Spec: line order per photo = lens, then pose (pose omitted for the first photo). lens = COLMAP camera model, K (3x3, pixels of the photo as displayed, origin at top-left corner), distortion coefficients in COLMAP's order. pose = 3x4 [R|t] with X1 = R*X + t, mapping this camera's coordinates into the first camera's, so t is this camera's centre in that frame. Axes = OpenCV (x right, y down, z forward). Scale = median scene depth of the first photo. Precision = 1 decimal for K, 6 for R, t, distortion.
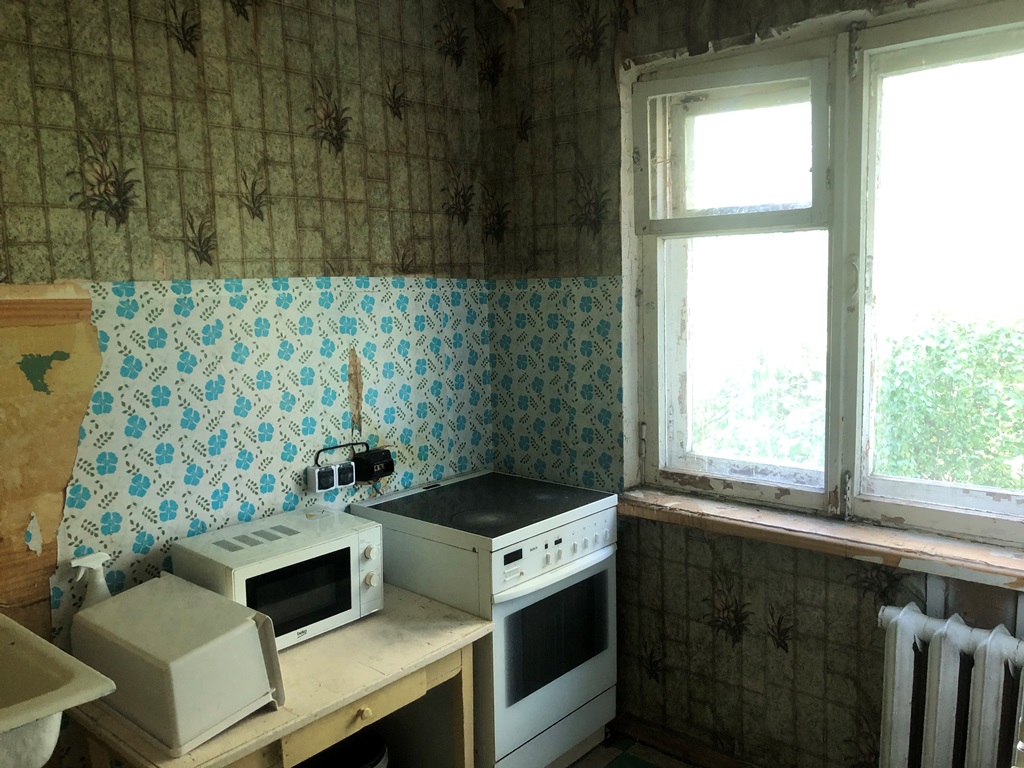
lens RADIAL K [[830.6, 0, 515.4], [0, 830.6, 387.2], [0, 0, 1]] dist [-0.002733, -0.000533]
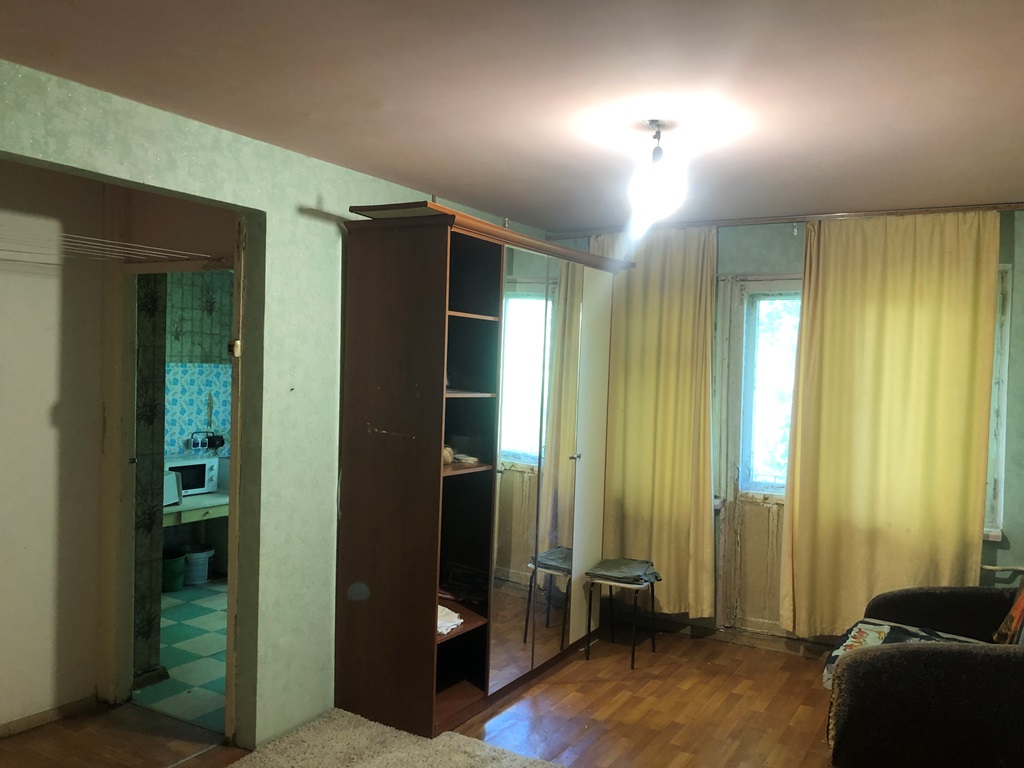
lens RADIAL K [[830.6, 0, 507.7], [0, 830.6, 383.5], [0, 0, 1]] dist [-0.002733, -0.000533]
pose [[0.982326, 0.050991, 0.180099, 0.233893], [-0.031336, 0.993399, -0.110343, 0.176592], [-0.184537, 0.102749, 0.977440, -1.629729]]
